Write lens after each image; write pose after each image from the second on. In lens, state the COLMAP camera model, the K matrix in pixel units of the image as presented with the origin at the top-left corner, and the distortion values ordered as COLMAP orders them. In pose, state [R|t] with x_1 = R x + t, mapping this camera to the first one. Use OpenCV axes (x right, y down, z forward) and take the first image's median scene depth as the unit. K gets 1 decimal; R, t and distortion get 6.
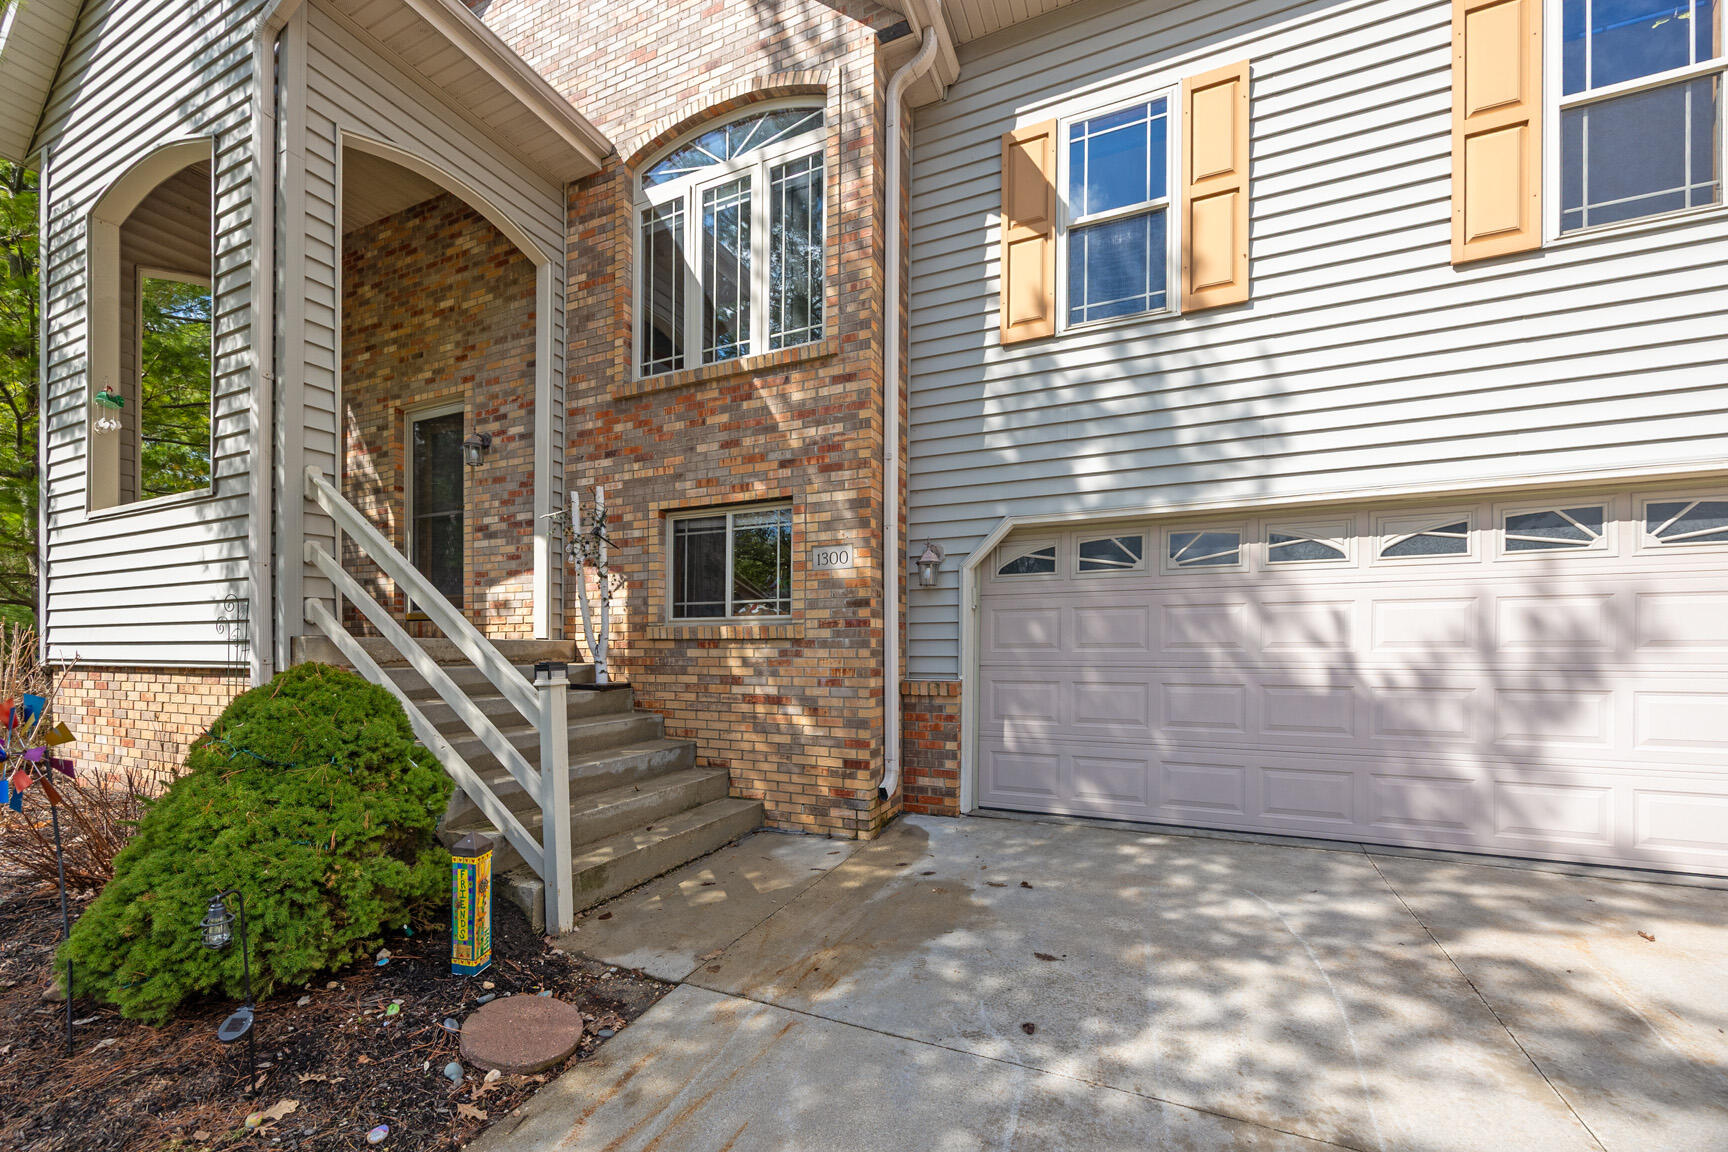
lens RADIAL K [[693.1, 0, 854.4], [0, 693.1, 637.8], [0, 0, 1]] dist [-0.003451, -0.000678]
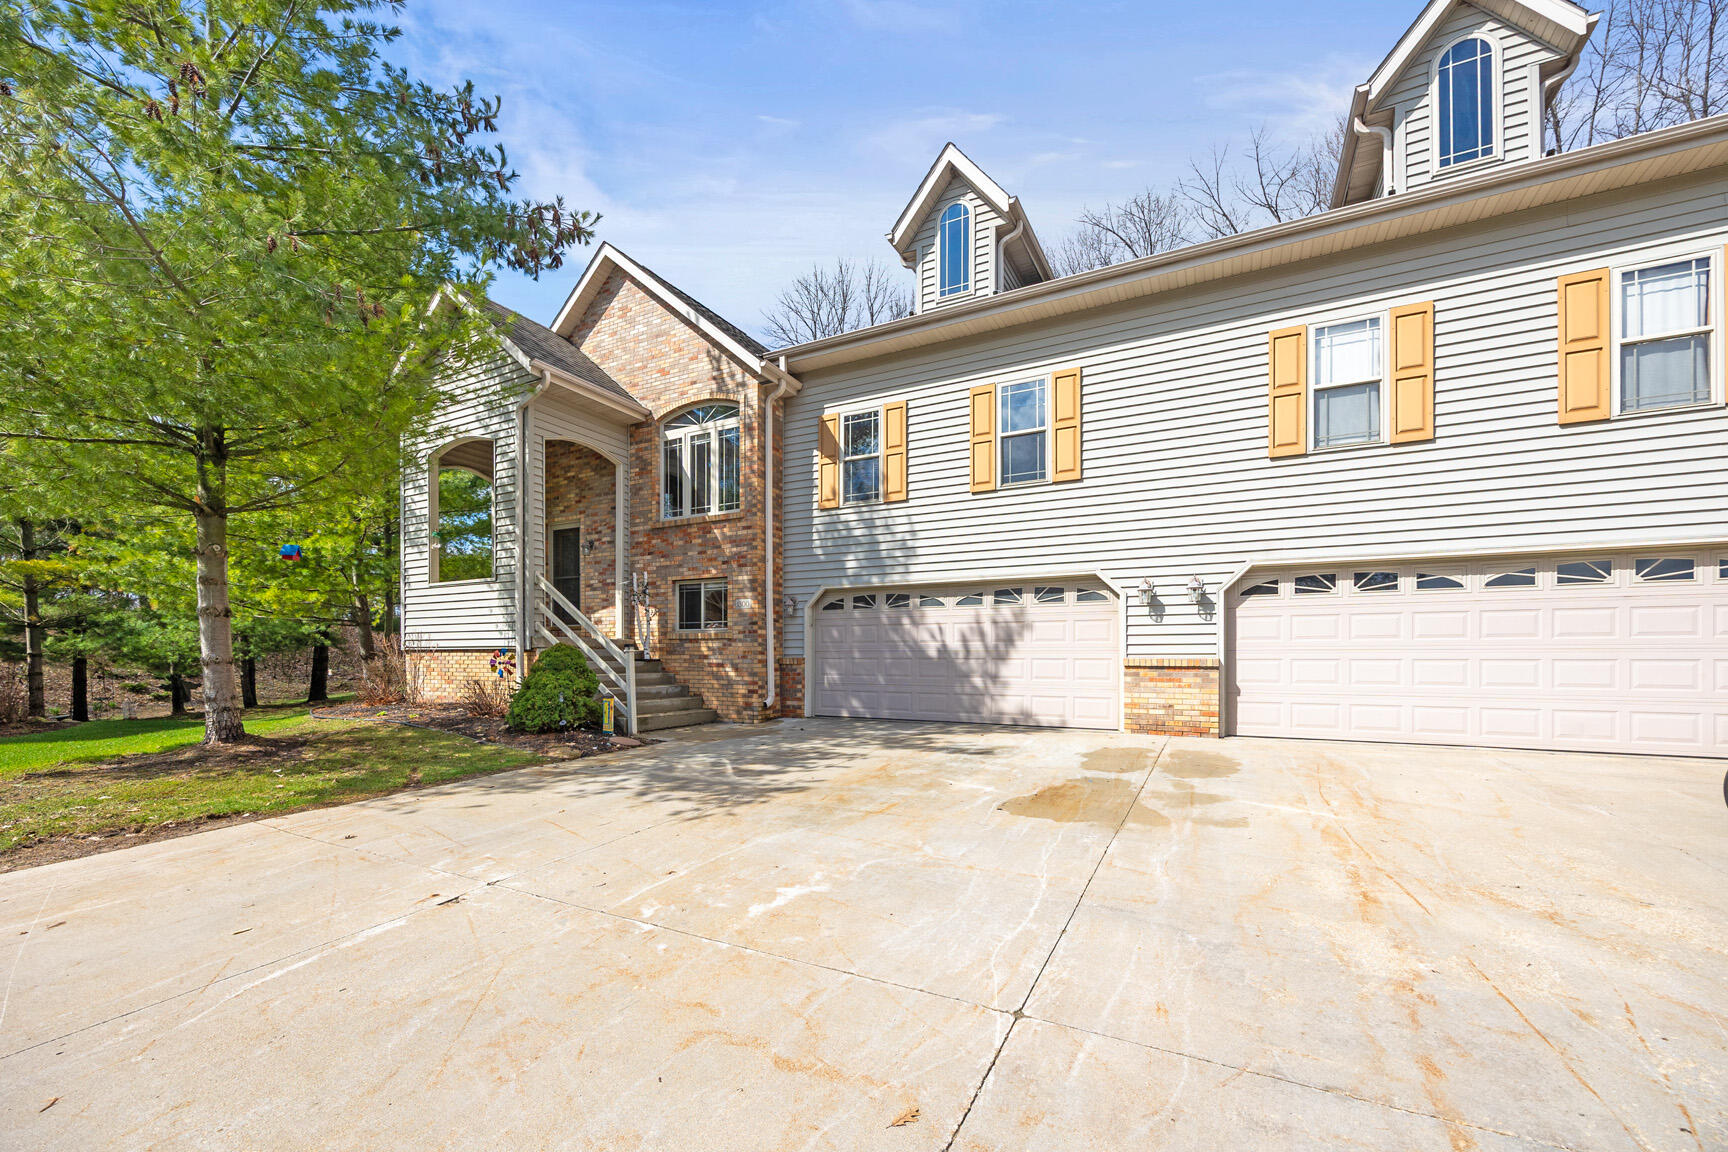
lens RADIAL K [[693.1, 0, 854.4], [0, 693.1, 637.8], [0, 0, 1]] dist [-0.003451, -0.000678]
pose [[0.998115, 0.001395, -0.061355, 0.454843], [-0.002241, 0.999903, -0.013727, 0.028806], [0.061330, 0.013839, 0.998022, -1.219326]]
